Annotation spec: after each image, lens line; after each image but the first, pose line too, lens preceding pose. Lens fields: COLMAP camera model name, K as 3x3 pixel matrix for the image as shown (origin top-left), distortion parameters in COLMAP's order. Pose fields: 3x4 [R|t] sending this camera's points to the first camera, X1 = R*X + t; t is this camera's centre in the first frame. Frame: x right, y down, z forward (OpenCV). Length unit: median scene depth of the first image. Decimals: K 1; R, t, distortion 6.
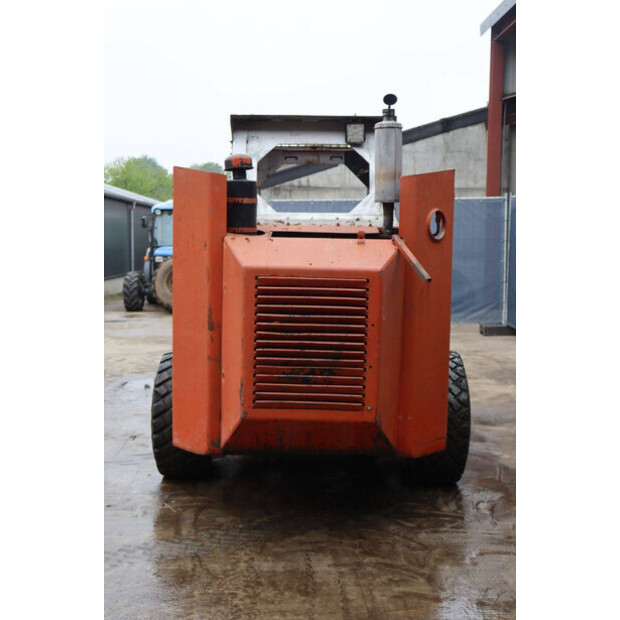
lens RADIAL K [[745.0, 0, 310.0], [0, 745.0, 310.0], [0, 0, 1]] dist [0.003252, 0.062651]
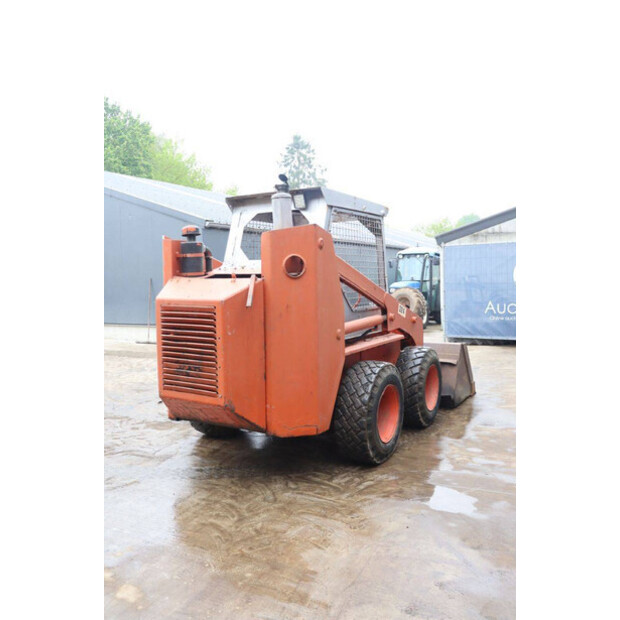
lens RADIAL K [[556.2, 0, 310.0], [0, 556.2, 310.0], [0, 0, 1]] dist [-0.170199, 0.229322]
pose [[0.865432, 0.002567, -0.501020, 0.707945], [-0.018635, 0.999460, -0.027069, -0.008104], [0.500680, 0.032763, 0.865012, 0.148287]]
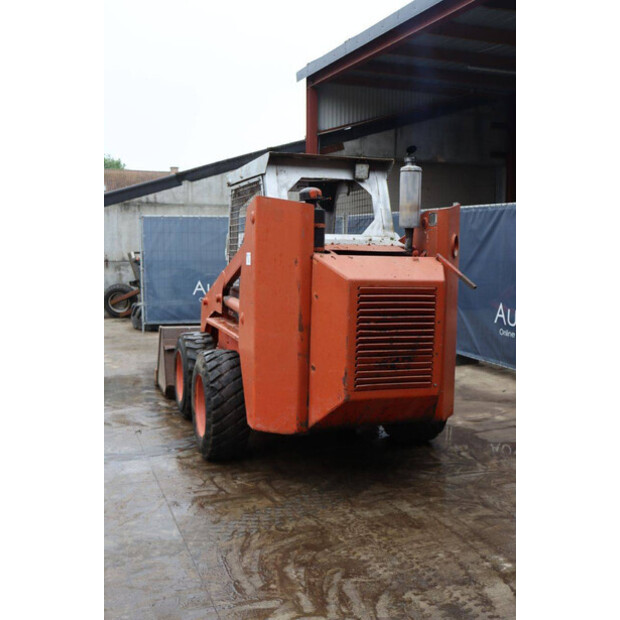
lens RADIAL K [[663.1, 0, 310.0], [0, 663.1, 310.0], [0, 0, 1]] dist [-0.050238, 0.005322]
pose [[0.939935, -0.031200, 0.339925, -0.487336], [0.031154, 0.999499, 0.005596, -0.013664], [-0.339930, 0.005330, 0.940436, -0.027259]]
